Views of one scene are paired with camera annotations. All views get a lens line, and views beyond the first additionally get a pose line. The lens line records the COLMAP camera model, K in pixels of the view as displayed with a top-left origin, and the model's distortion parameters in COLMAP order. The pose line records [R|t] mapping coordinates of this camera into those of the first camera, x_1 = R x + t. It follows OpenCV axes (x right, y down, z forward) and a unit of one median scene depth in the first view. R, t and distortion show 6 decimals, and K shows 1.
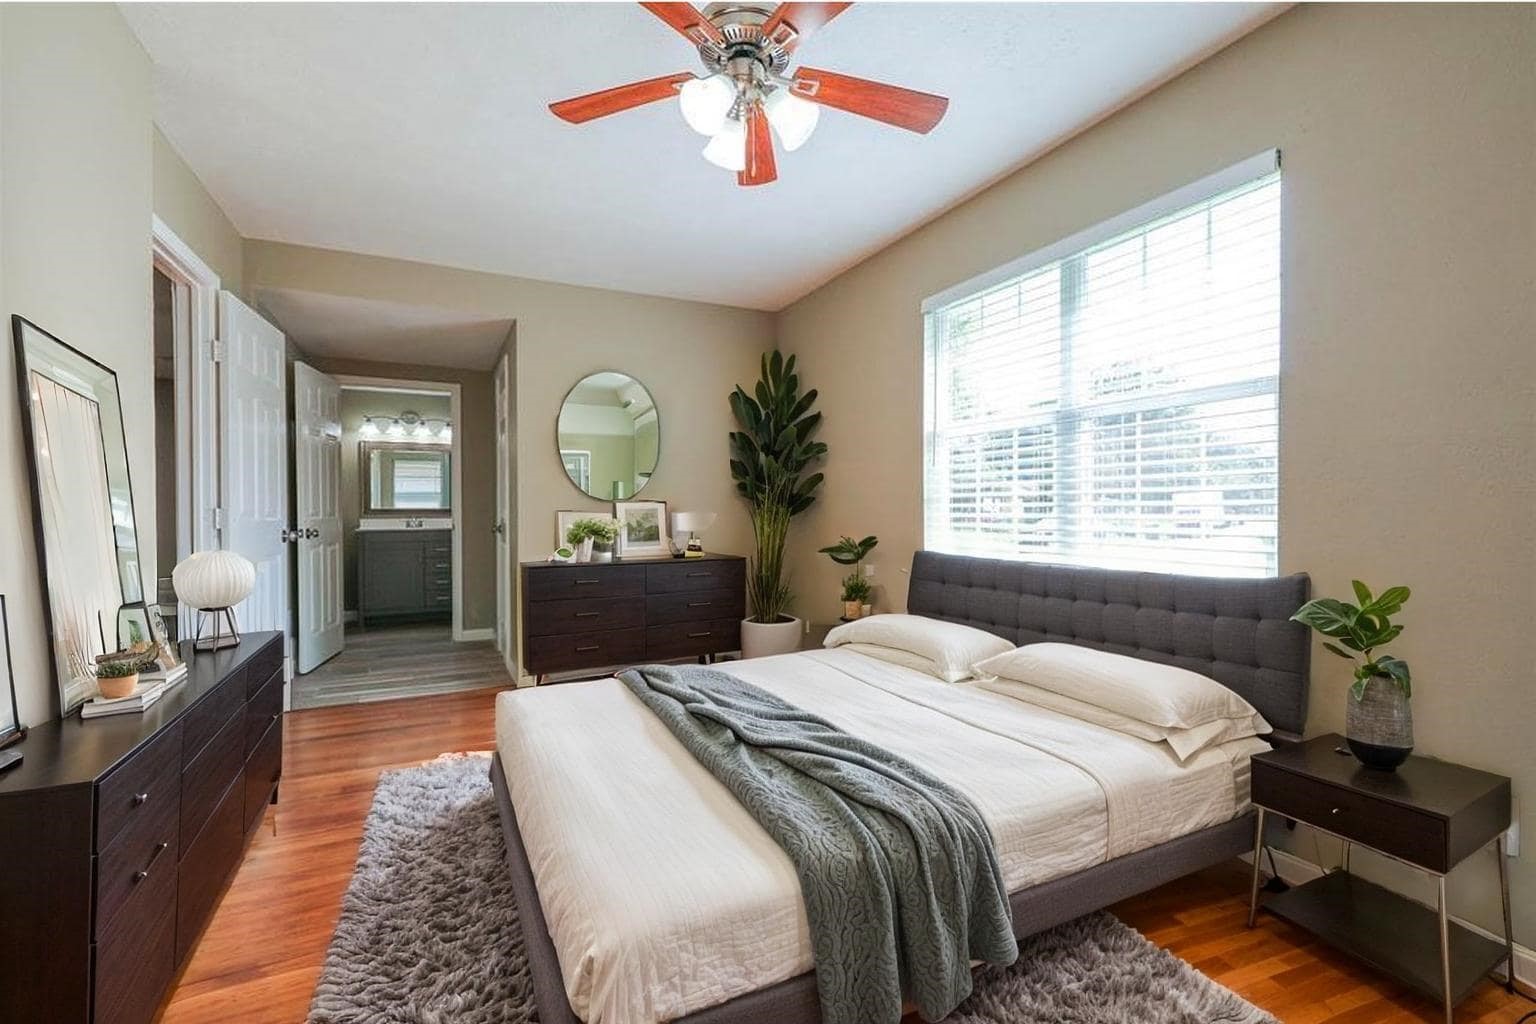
lens RADIAL K [[688.8, 0, 768.0], [0, 688.8, 512.0], [0, 0, 1]] dist [0.014004, -0.006285]
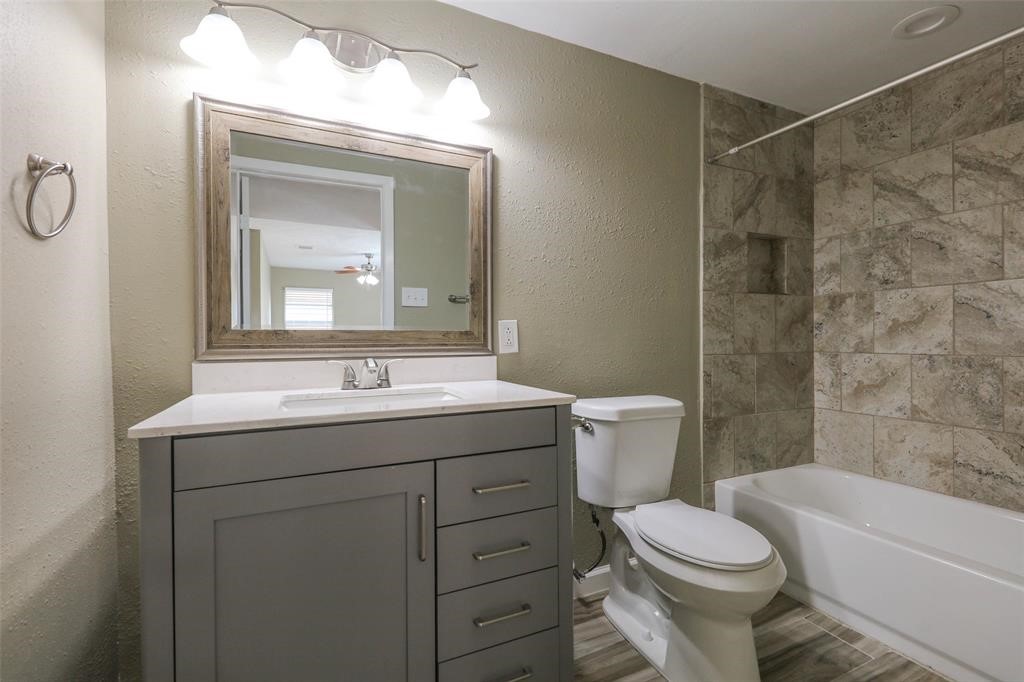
lens RADIAL K [[457.9, 0, 514.5], [0, 457.9, 339.5], [0, 0, 1]] dist [0.014349, -0.006431]
pose [[0.999647, -0.002106, -0.026498, -0.271741], [0.002125, 0.999998, 0.000676, -0.000382], [0.026497, -0.000732, 0.999649, 0.489543]]
